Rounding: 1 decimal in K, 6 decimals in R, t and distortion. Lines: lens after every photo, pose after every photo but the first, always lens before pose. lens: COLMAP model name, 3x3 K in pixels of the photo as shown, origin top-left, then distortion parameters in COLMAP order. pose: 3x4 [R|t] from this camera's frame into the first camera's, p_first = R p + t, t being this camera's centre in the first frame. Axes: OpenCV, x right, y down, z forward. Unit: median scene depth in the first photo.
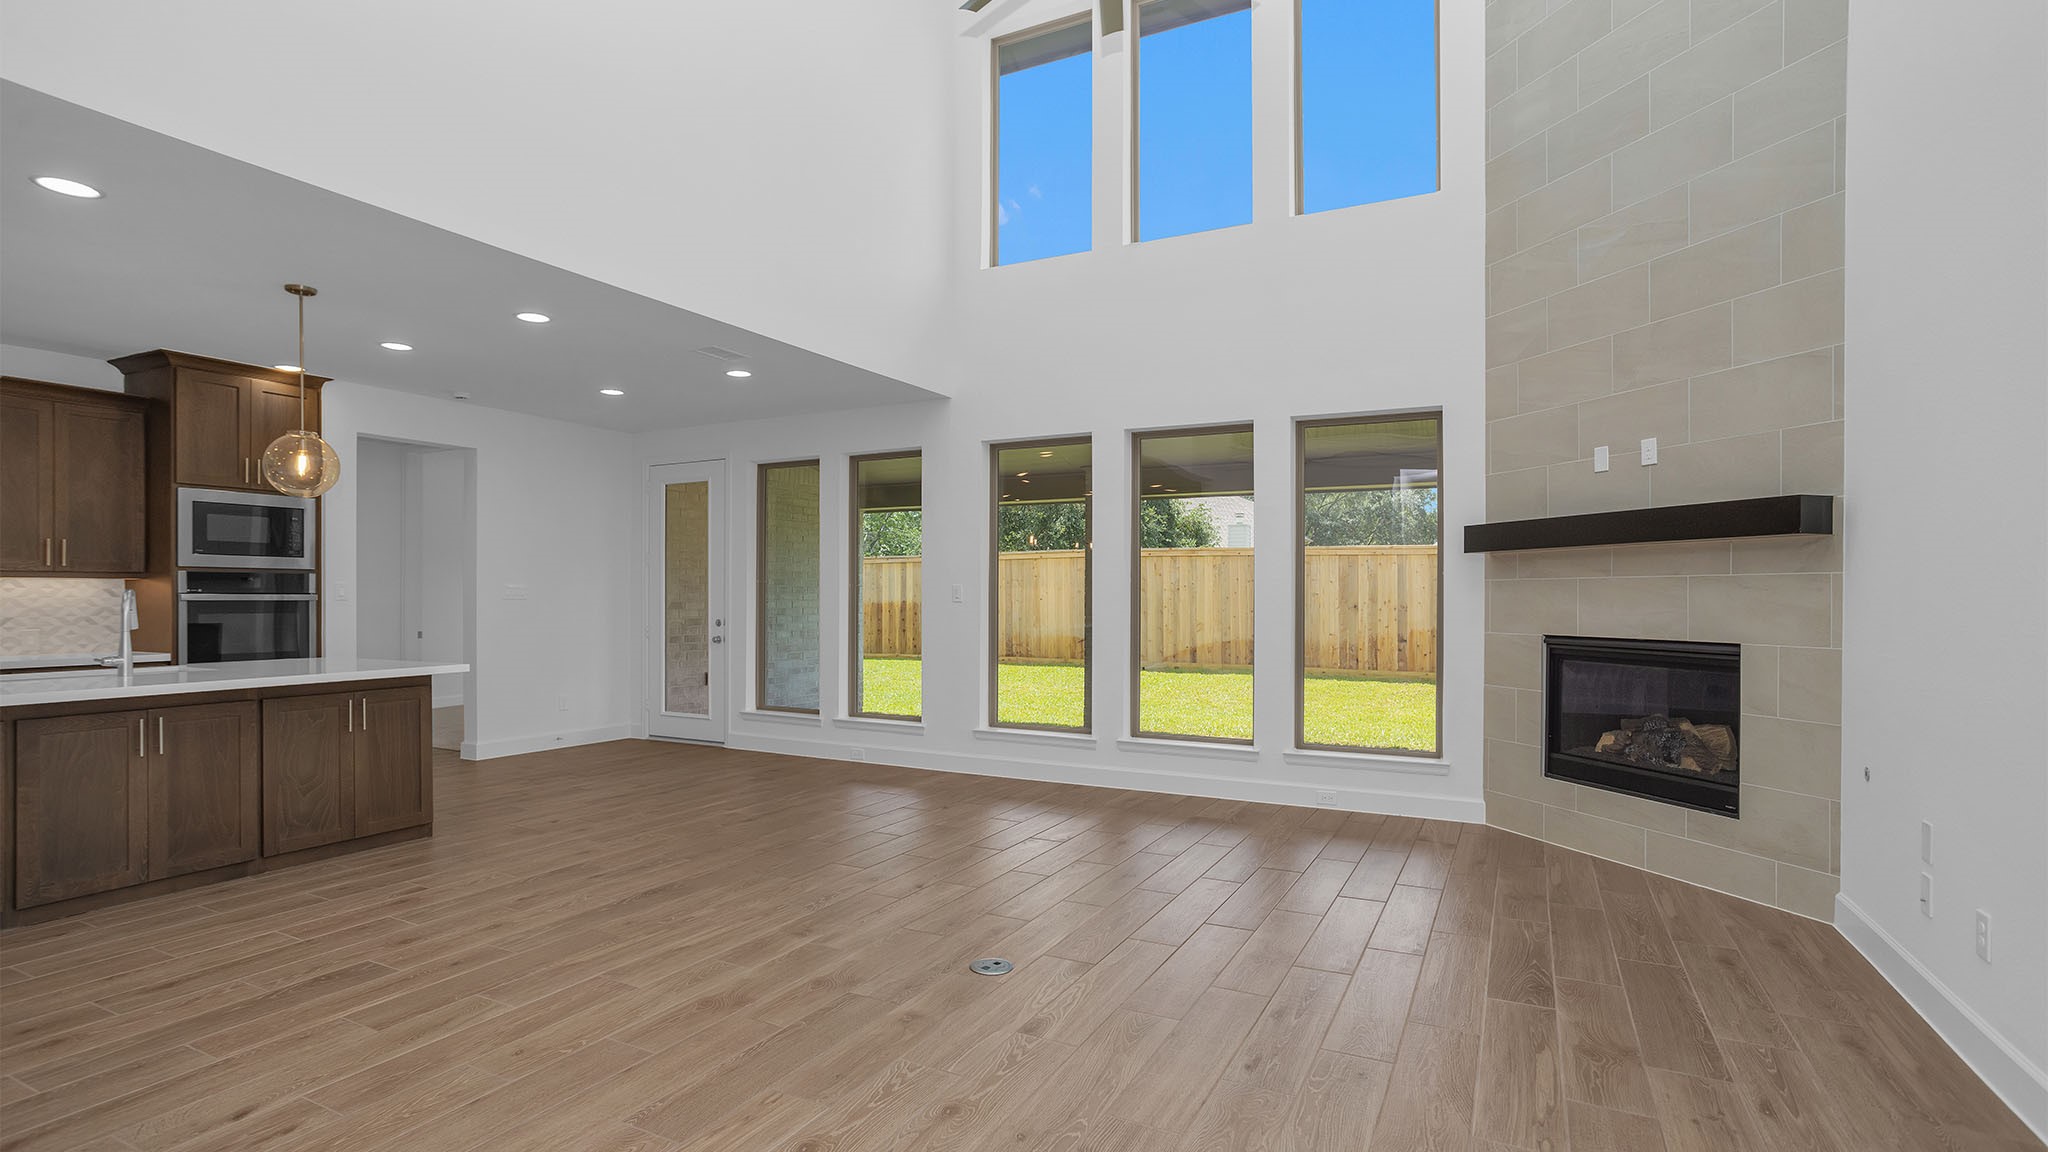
lens RADIAL K [[974.4, 0, 1022.3], [0, 974.4, 600.2], [0, 0, 1]] dist [0.001561, 0.000709]
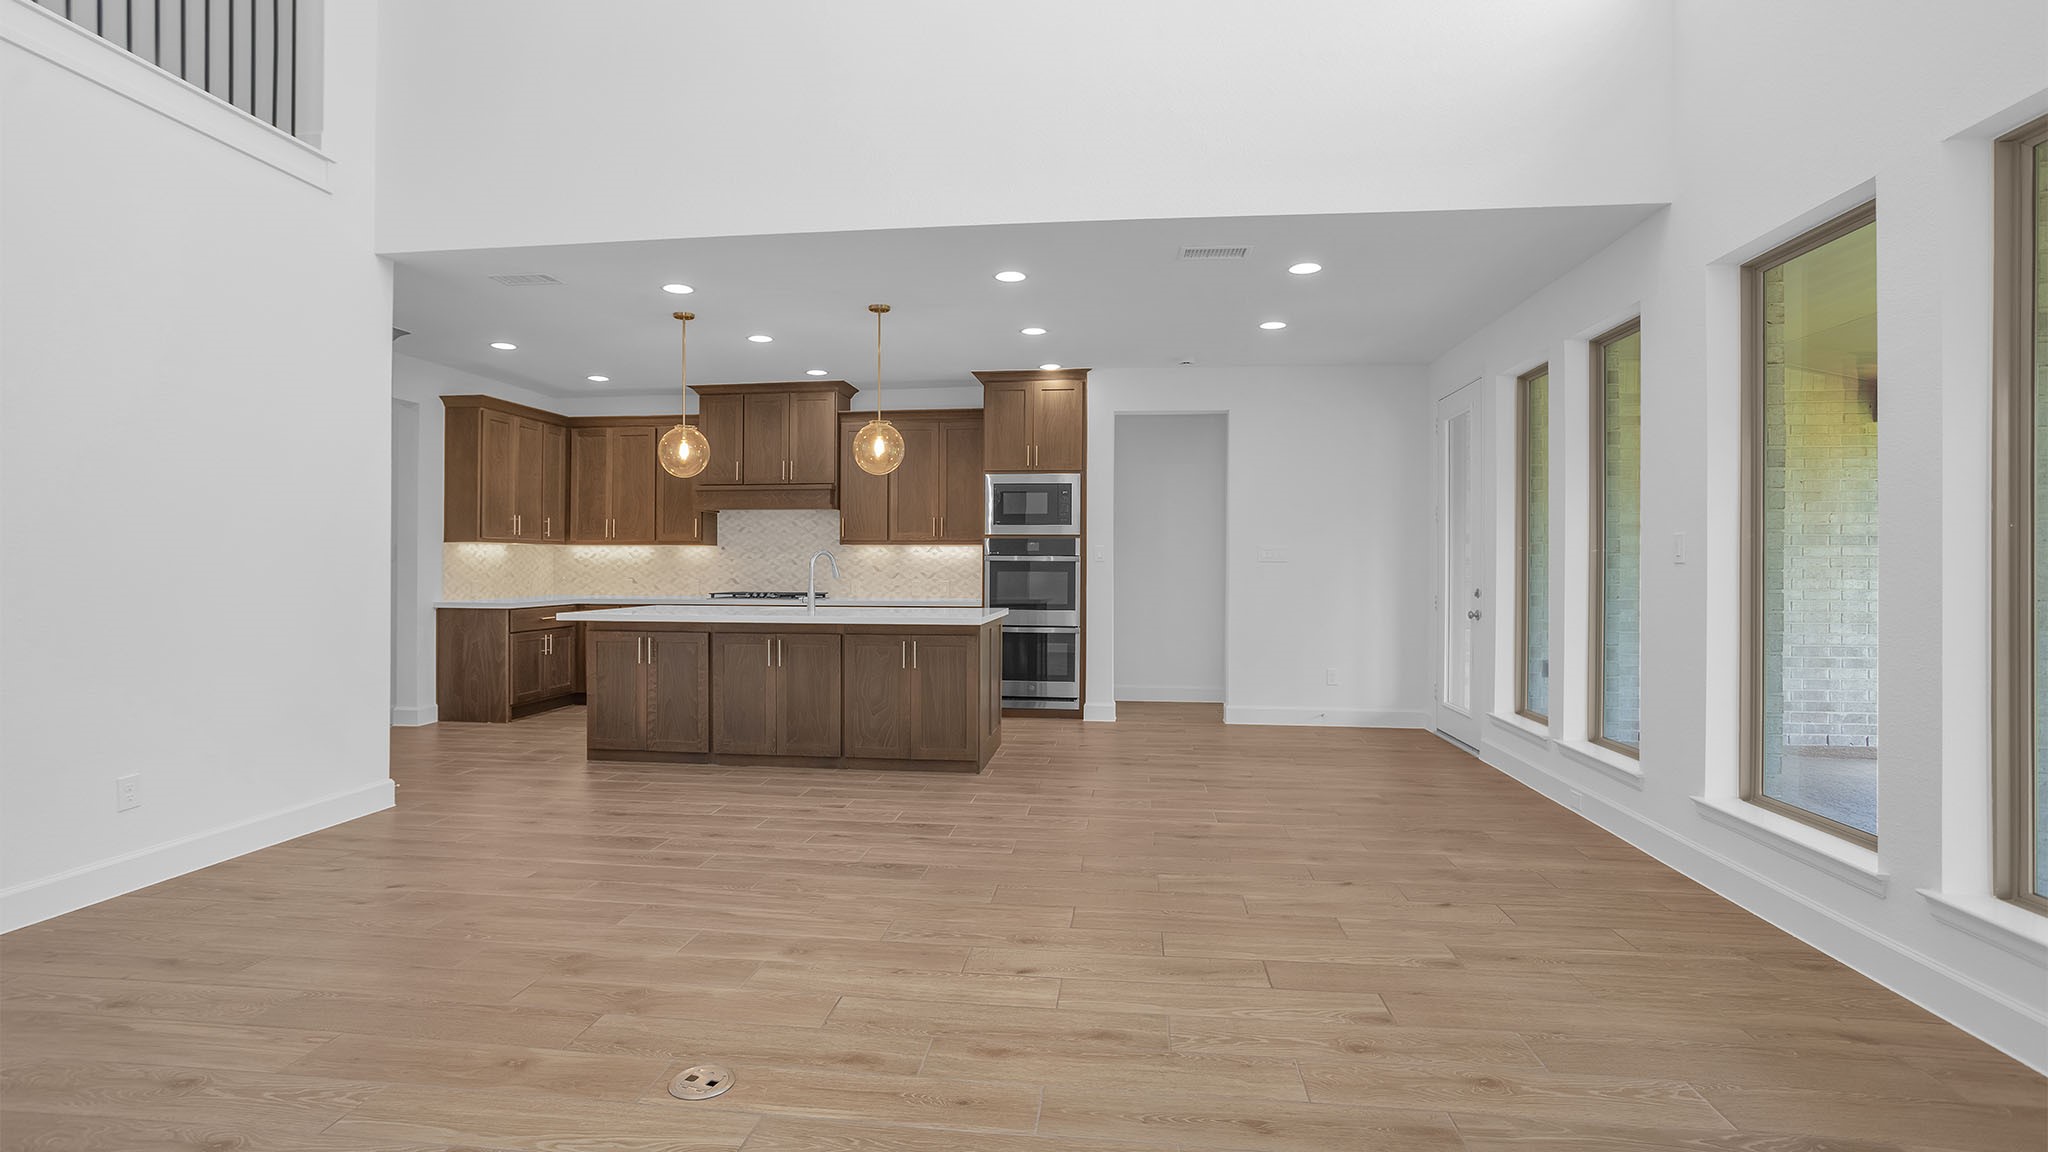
lens RADIAL K [[1013.9, 0, 1023.9], [0, 1013.9, 561.1], [0, 0, 1]] dist [-0.000645, 0.000232]
pose [[0.334465, -0.006725, -0.942384, 0.568970], [-0.006983, 0.999929, -0.009614, 0.017199], [0.942382, 0.009796, 0.334394, 0.785156]]
